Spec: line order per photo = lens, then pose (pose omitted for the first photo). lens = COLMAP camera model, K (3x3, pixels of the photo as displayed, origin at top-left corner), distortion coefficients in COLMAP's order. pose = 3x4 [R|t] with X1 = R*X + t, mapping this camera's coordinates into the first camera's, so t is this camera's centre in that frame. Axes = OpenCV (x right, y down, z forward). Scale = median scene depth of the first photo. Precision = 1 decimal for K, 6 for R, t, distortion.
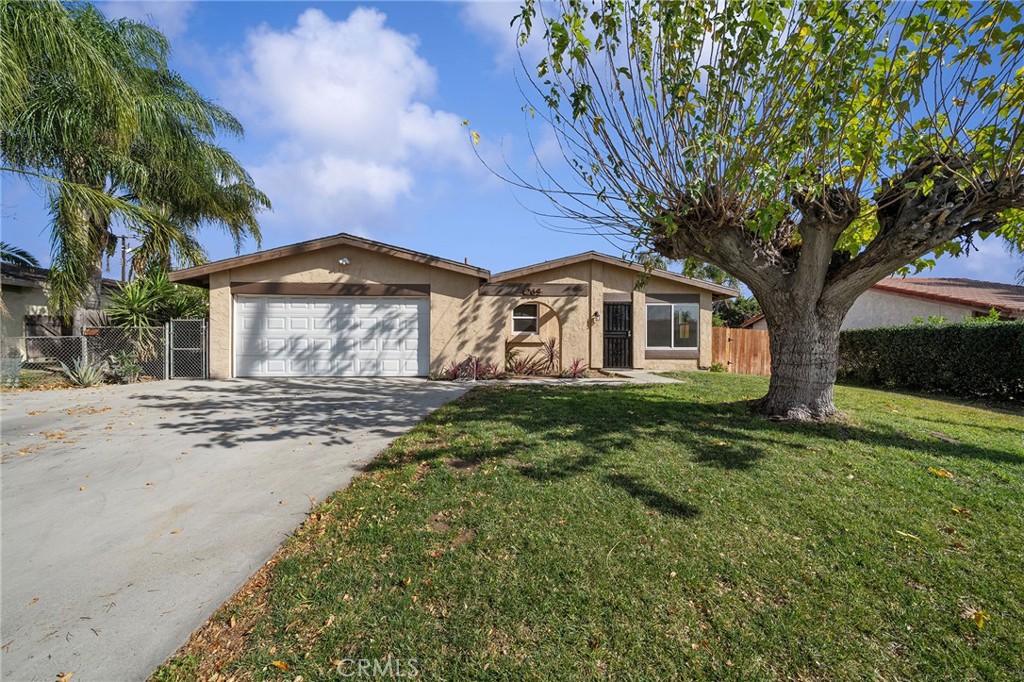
lens RADIAL K [[351.4, 0, 512.0], [0, 351.4, 341.0], [0, 0, 1]] dist [0.006871, 0.000038]
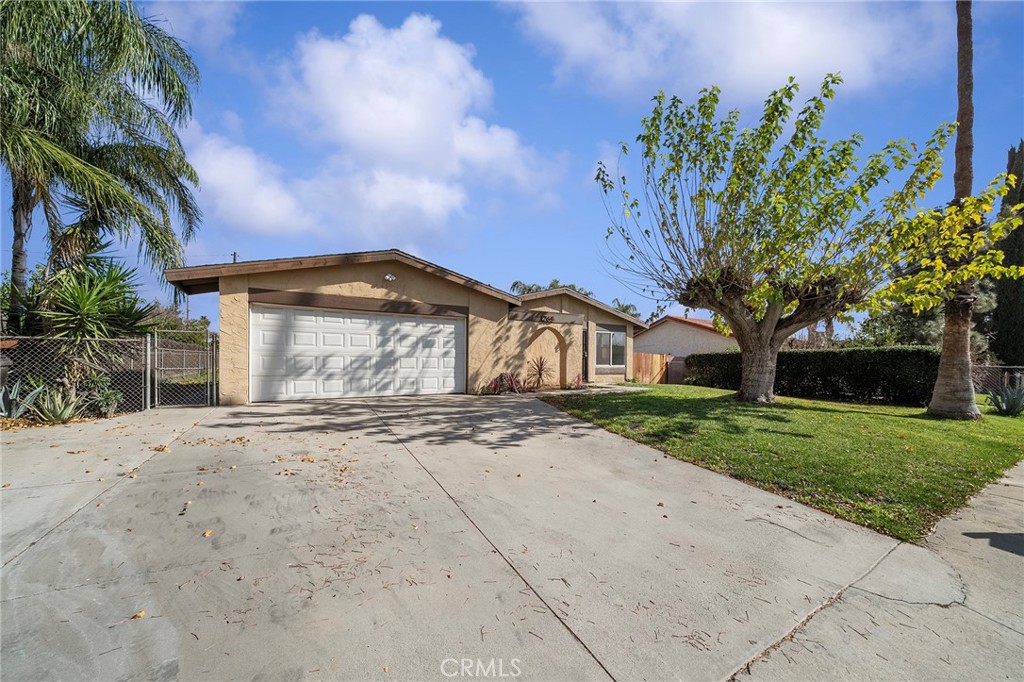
lens RADIAL K [[361.1, 0, 508.8], [0, 361.1, 346.0], [0, 0, 1]] dist [-0.000957, -0.000094]
pose [[0.890433, 0.020998, 0.454630, -0.626124], [-0.001462, 0.999062, -0.043279, 0.007233], [-0.455112, 0.037873, 0.889628, -0.040023]]
